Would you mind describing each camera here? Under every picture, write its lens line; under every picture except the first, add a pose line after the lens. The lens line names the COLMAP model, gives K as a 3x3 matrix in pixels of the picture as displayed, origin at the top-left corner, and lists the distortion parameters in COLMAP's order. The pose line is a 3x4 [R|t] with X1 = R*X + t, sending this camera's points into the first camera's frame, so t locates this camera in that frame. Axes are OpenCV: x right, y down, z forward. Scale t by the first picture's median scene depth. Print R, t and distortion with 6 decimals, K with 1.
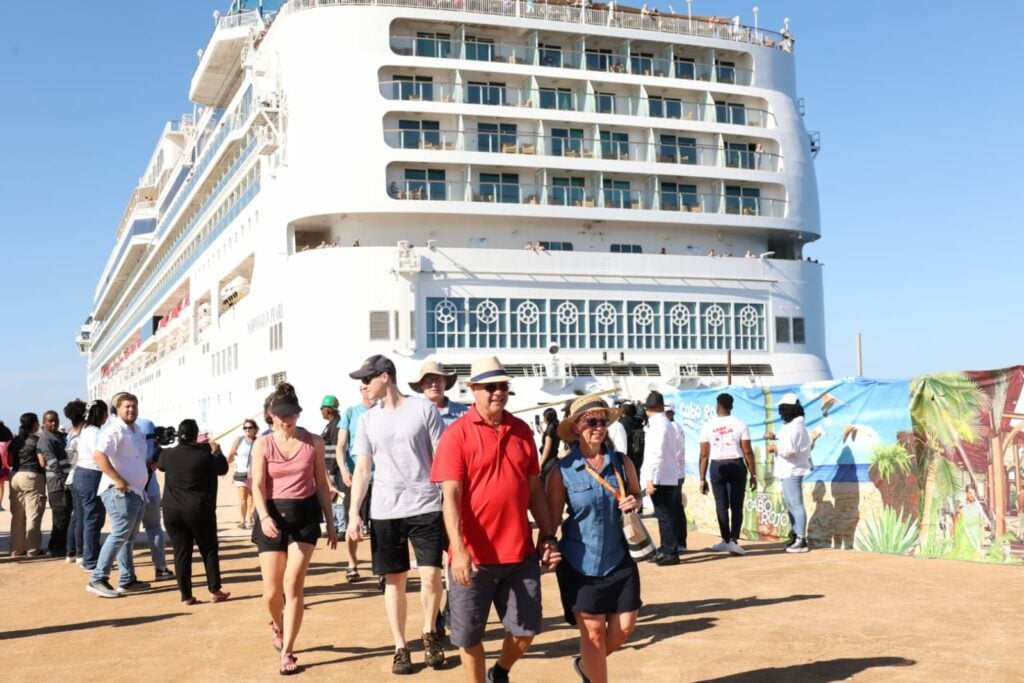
lens RADIAL K [[1292.2, 0, 512.0], [0, 1292.2, 341.5], [0, 0, 1]] dist [0.006404, 0.004170]
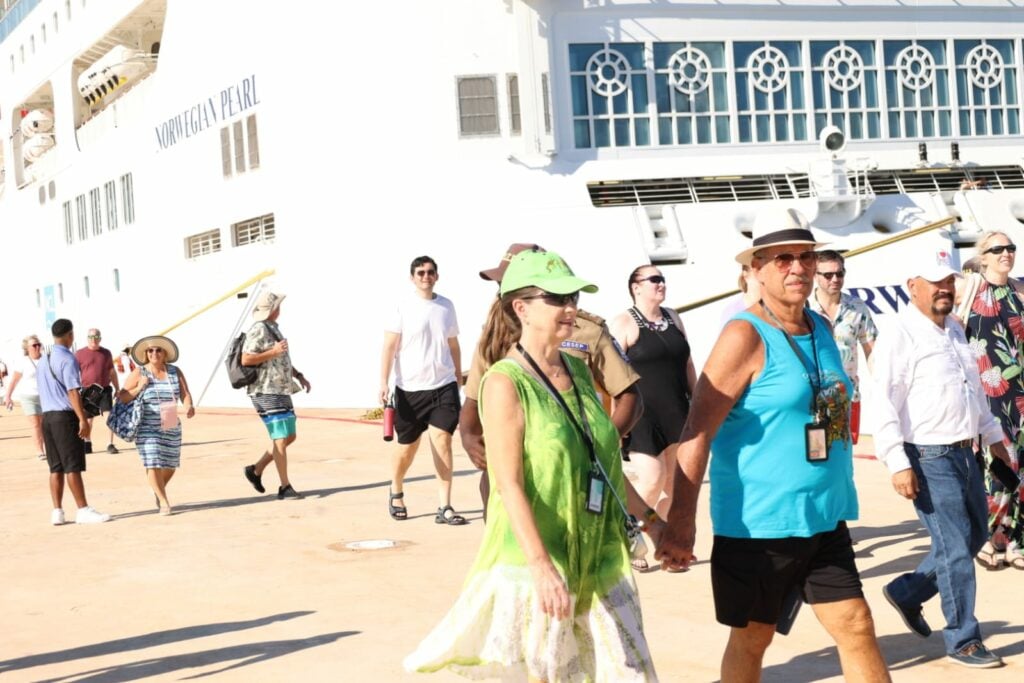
lens RADIAL K [[1931.6, 0, 512.0], [0, 1931.6, 341.5], [0, 0, 1]] dist [0.017381, -0.176287]
pose [[0.997412, -0.050844, 0.050828, -0.125699], [0.046777, 0.995837, 0.078231, 0.018272], [-0.054594, -0.075651, 0.995639, 0.267978]]
